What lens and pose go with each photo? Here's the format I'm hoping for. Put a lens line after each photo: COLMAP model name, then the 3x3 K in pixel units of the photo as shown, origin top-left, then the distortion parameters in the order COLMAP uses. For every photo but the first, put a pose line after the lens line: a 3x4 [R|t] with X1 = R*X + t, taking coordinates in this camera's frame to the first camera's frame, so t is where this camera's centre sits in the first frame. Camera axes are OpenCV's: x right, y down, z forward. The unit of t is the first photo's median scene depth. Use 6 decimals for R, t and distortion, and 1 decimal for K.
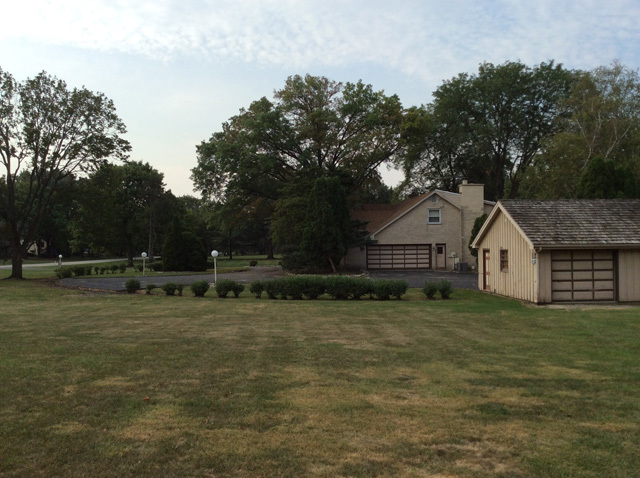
lens RADIAL K [[594.8, 0, 316.9], [0, 594.8, 239.4], [0, 0, 1]] dist [0.023876, 0.000000]
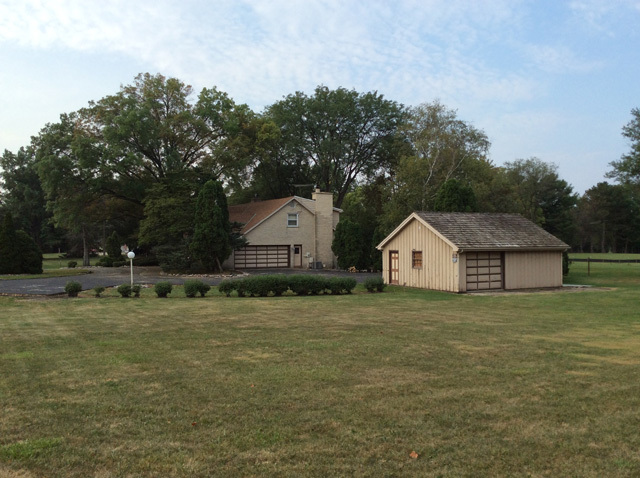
lens RADIAL K [[594.8, 0, 320.3], [0, 594.8, 241.5], [0, 0, 1]] dist [0.023876, 0.000000]
pose [[0.905598, 0.005880, 0.424097, -0.226361], [-0.008122, 0.999961, 0.003480, -0.003214], [-0.424060, -0.006596, 0.905610, -0.023555]]
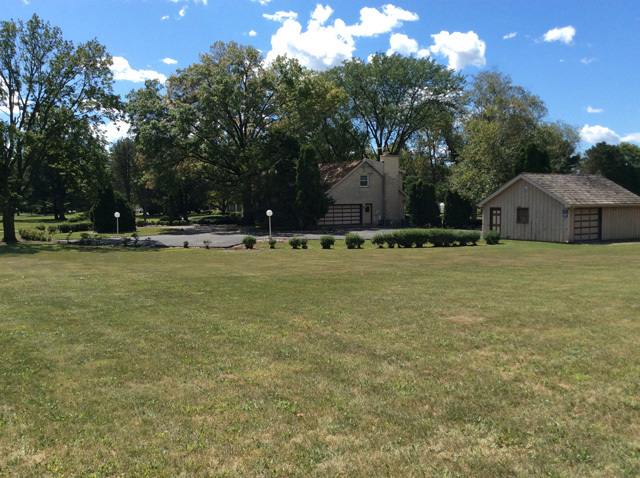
lens RADIAL K [[594.8, 0, 317.6], [0, 594.8, 242.4], [0, 0, 1]] dist [0.023876, 0.000000]
pose [[0.888046, -0.031142, 0.458698, -0.439953], [-0.002078, 0.997421, 0.071741, -0.001195], [-0.459749, -0.064662, 0.885692, -0.022239]]
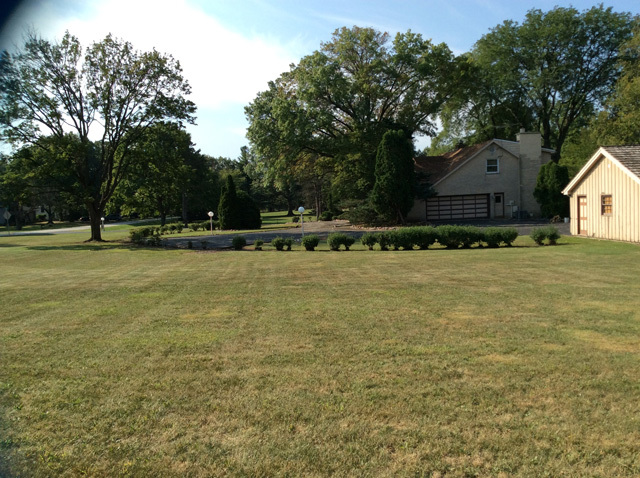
lens RADIAL K [[594.8, 0, 311.3], [0, 594.8, 244.1], [0, 0, 1]] dist [0.023876, 0.000000]
pose [[0.999338, -0.035976, -0.005373, -0.110260], [0.036296, 0.995958, 0.082160, -0.000804], [0.002395, -0.082301, 0.996605, -0.022037]]
